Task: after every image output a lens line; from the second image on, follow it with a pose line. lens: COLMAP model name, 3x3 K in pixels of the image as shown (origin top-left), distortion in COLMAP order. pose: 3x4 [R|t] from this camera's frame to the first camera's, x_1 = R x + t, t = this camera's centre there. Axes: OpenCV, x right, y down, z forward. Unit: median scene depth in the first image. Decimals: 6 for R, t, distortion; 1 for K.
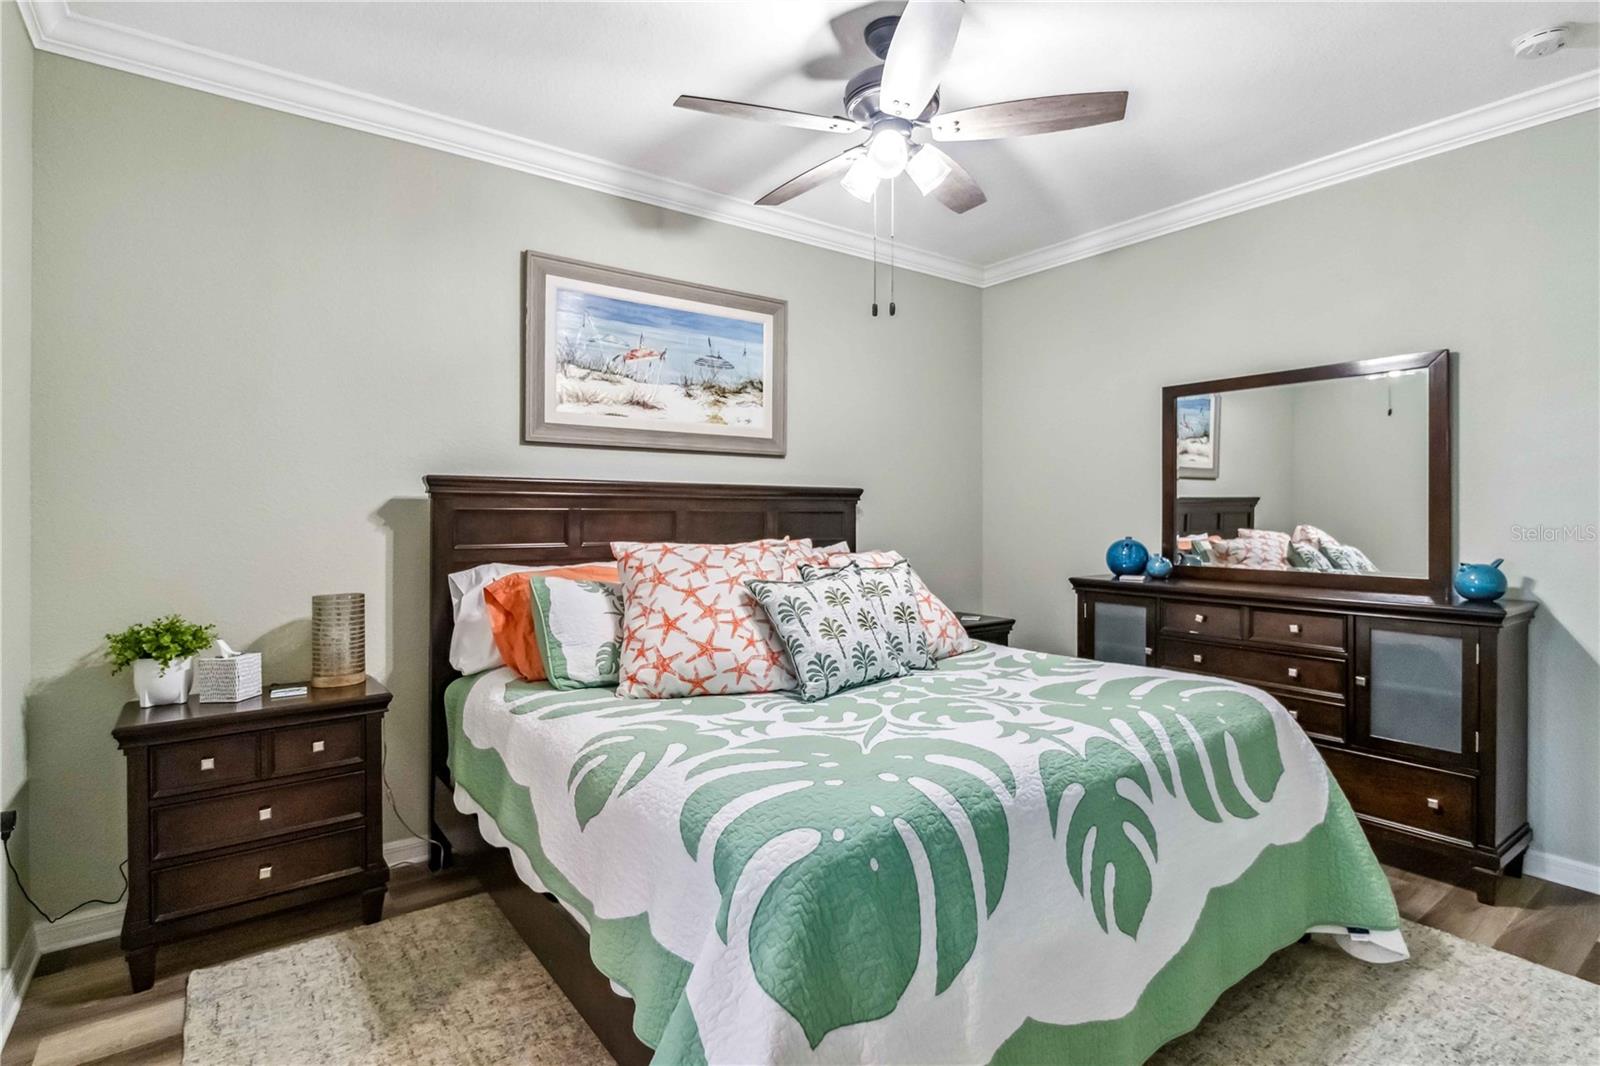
lens RADIAL K [[789.2, 0, 809.2], [0, 789.2, 518.9], [0, 0, 1]] dist [-0.000421, -0.001528]
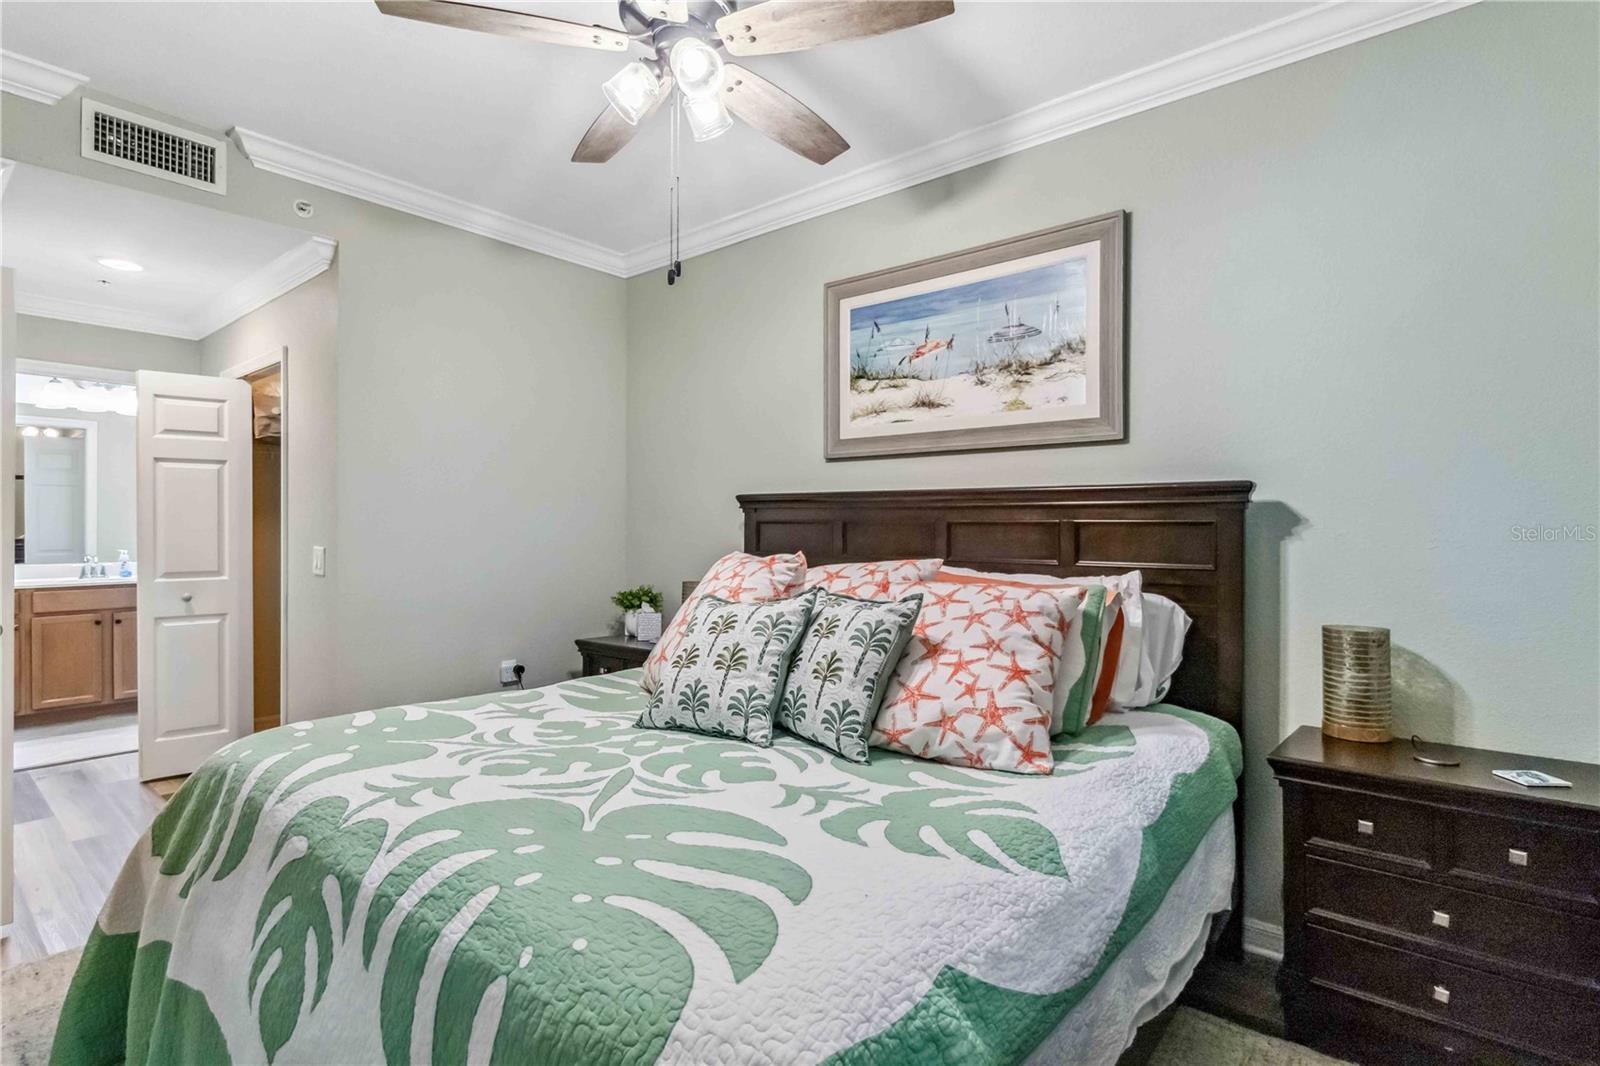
lens RADIAL K [[789.2, 0, 810.9], [0, 789.2, 534.3], [0, 0, 1]] dist [-0.000421, -0.001528]
pose [[0.230713, 0.010761, -0.972962, 0.647596], [-0.009063, 0.999919, 0.008910, -0.003069], [0.972980, 0.006763, 0.230792, 0.669815]]
